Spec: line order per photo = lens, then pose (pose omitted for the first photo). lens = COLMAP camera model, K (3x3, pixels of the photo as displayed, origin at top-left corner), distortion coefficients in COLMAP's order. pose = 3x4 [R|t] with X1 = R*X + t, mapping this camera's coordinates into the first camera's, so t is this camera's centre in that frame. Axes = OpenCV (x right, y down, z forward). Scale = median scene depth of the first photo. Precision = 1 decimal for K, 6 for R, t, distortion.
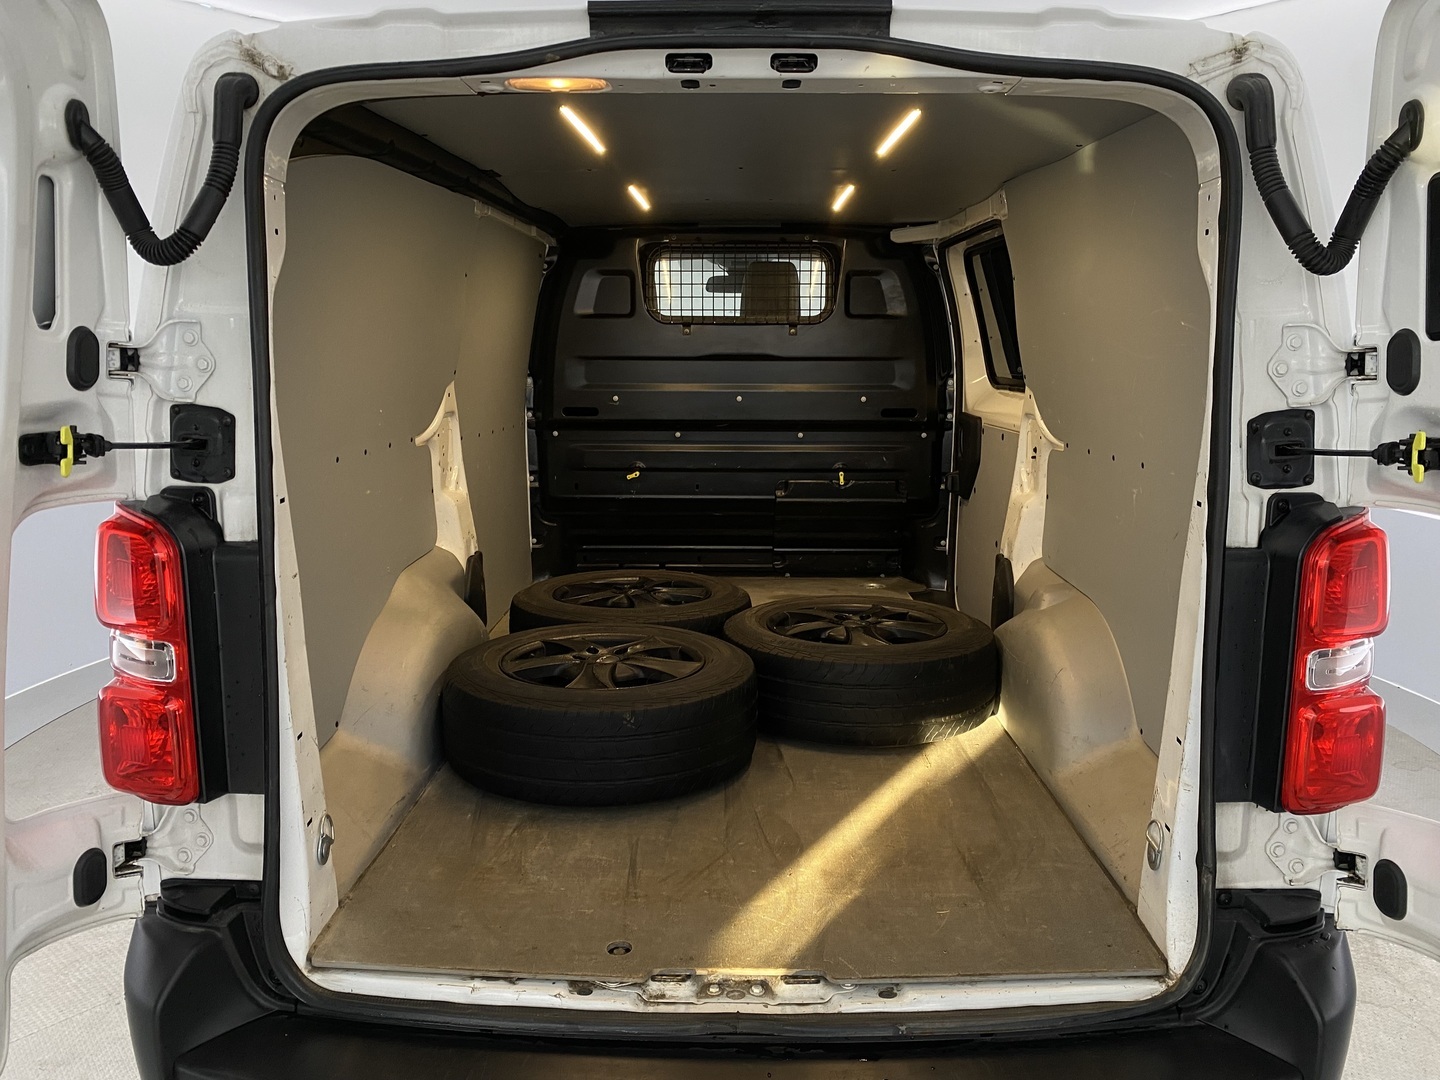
lens RADIAL K [[1093.7, 0, 725.3], [0, 1093.7, 547.3], [0, 0, 1]] dist [0.013872, -0.033569]
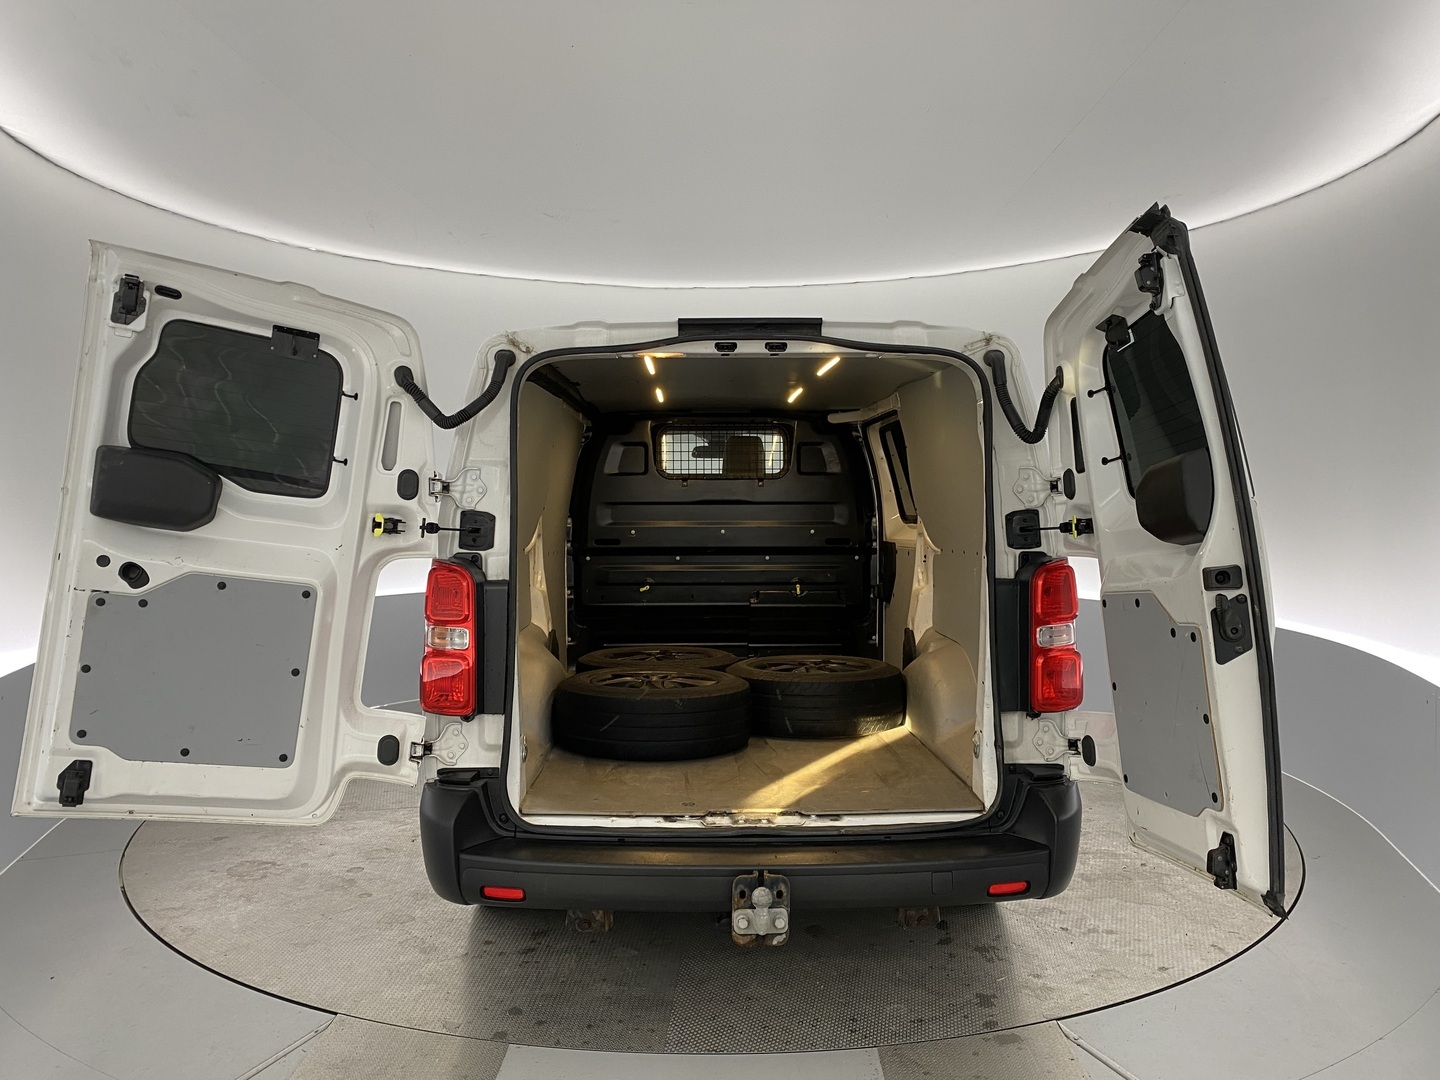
lens RADIAL K [[1093.7, 0, 716.0], [0, 1093.7, 541.3], [0, 0, 1]] dist [0.013872, -0.033569]
pose [[0.999216, -0.007048, 0.038951, -0.118111], [0.013027, 0.987757, -0.155453, 0.215933], [-0.037378, 0.155839, 0.987075, -0.867720]]
